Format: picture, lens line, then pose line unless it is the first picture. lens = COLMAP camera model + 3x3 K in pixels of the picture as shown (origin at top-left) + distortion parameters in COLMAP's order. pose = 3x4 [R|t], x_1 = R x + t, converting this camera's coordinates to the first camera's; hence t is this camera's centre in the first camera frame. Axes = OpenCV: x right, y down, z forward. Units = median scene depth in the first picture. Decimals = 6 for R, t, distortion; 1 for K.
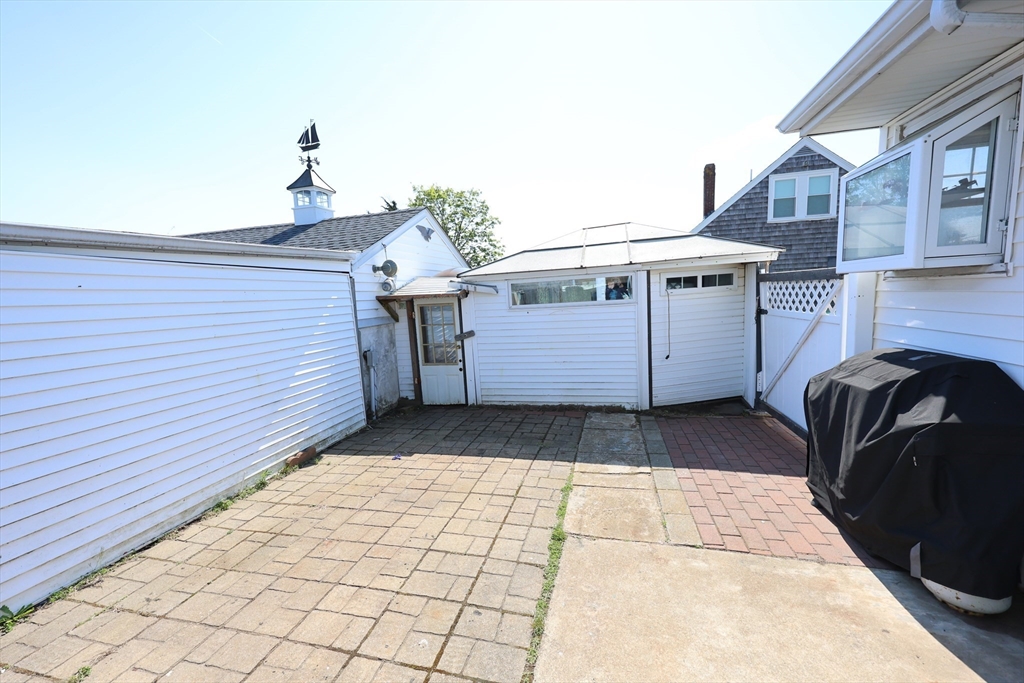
lens RADIAL K [[405.6, 0, 513.7], [0, 405.6, 346.8], [0, 0, 1]] dist [-0.001423, 0.000055]
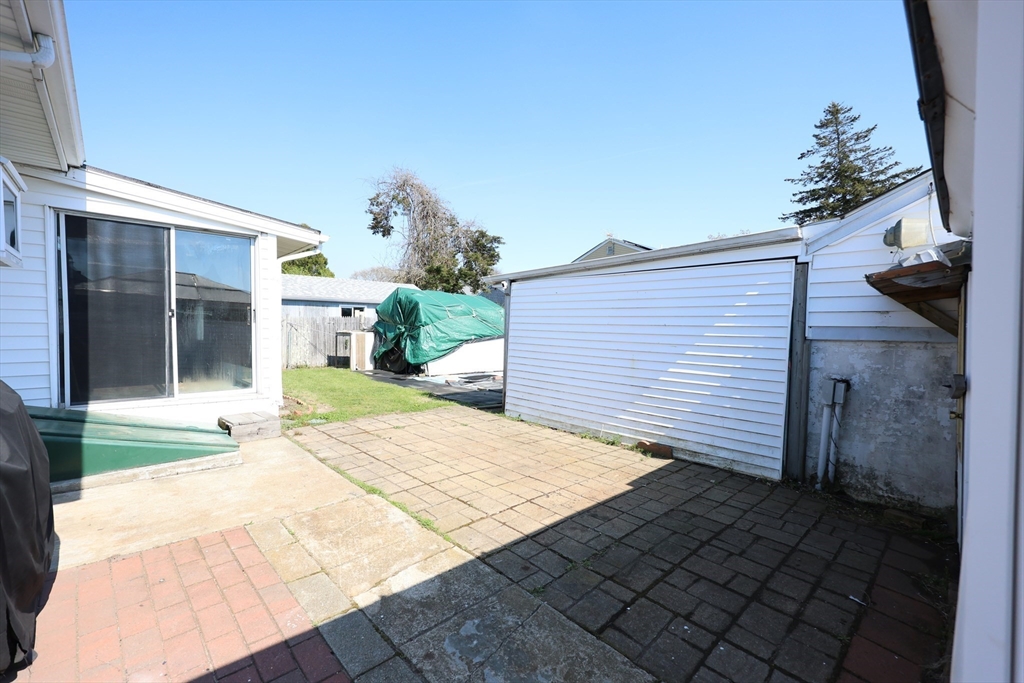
lens RADIAL K [[431.3, 0, 512.0], [0, 431.3, 341.5], [0, 0, 1]] dist [-0.000169, -0.000042]
pose [[-0.531060, 0.063220, -0.844972, 0.605680], [-0.103366, 0.984931, 0.138656, -0.116139], [0.841006, 0.160976, -0.516523, 1.245816]]
